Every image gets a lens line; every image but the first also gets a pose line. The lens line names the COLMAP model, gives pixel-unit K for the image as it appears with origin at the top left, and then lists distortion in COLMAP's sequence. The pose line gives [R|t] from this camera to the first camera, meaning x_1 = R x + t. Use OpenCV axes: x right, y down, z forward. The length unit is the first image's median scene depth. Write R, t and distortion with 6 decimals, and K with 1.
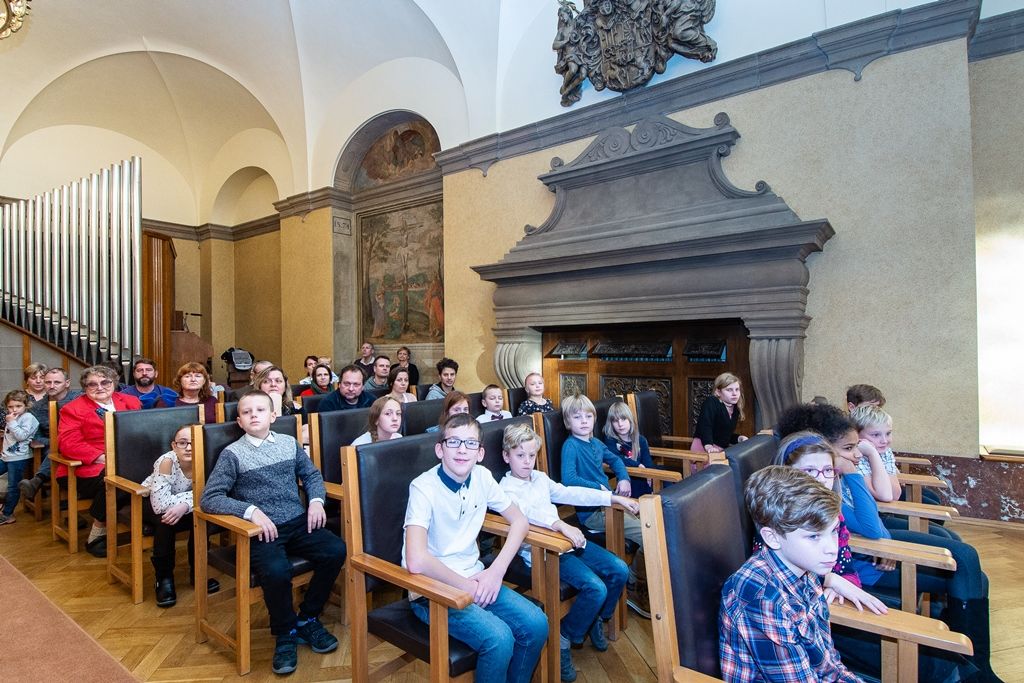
lens RADIAL K [[541.8, 0, 512.0], [0, 541.8, 341.5], [0, 0, 1]] dist [0.037224, -0.045930]
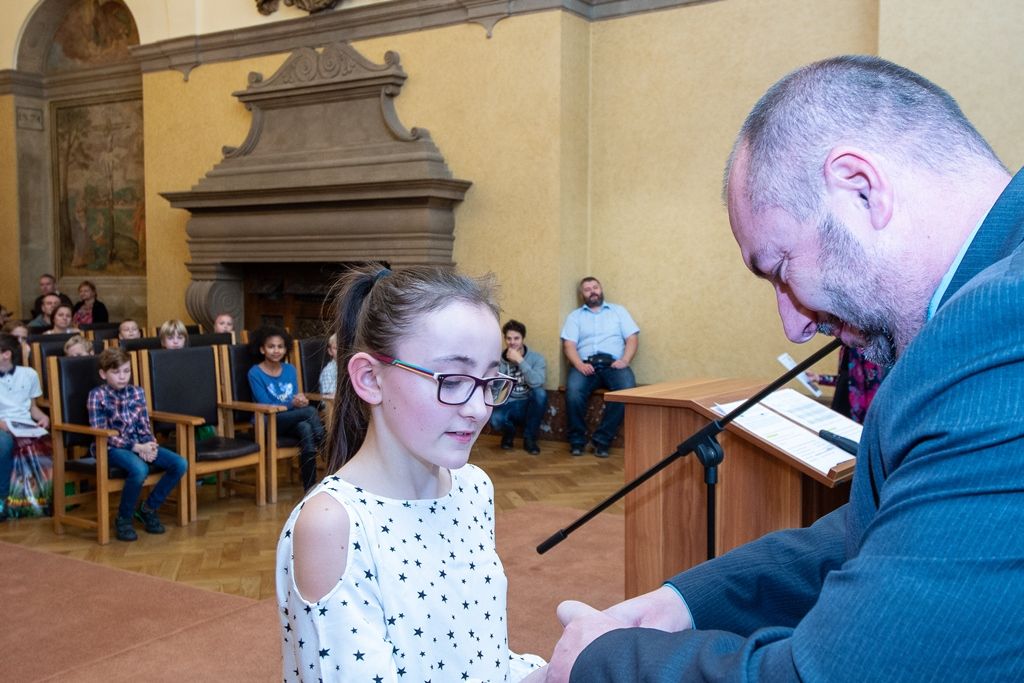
lens RADIAL K [[1064.3, 0, 512.0], [0, 1064.3, 341.5], [0, 0, 1]] dist [0.080203, -0.142643]
pose [[0.998827, 0.011572, 0.047026, 0.318766], [-0.015002, 0.997200, 0.073262, -0.024798], [-0.046046, -0.073882, 0.996203, -0.599195]]
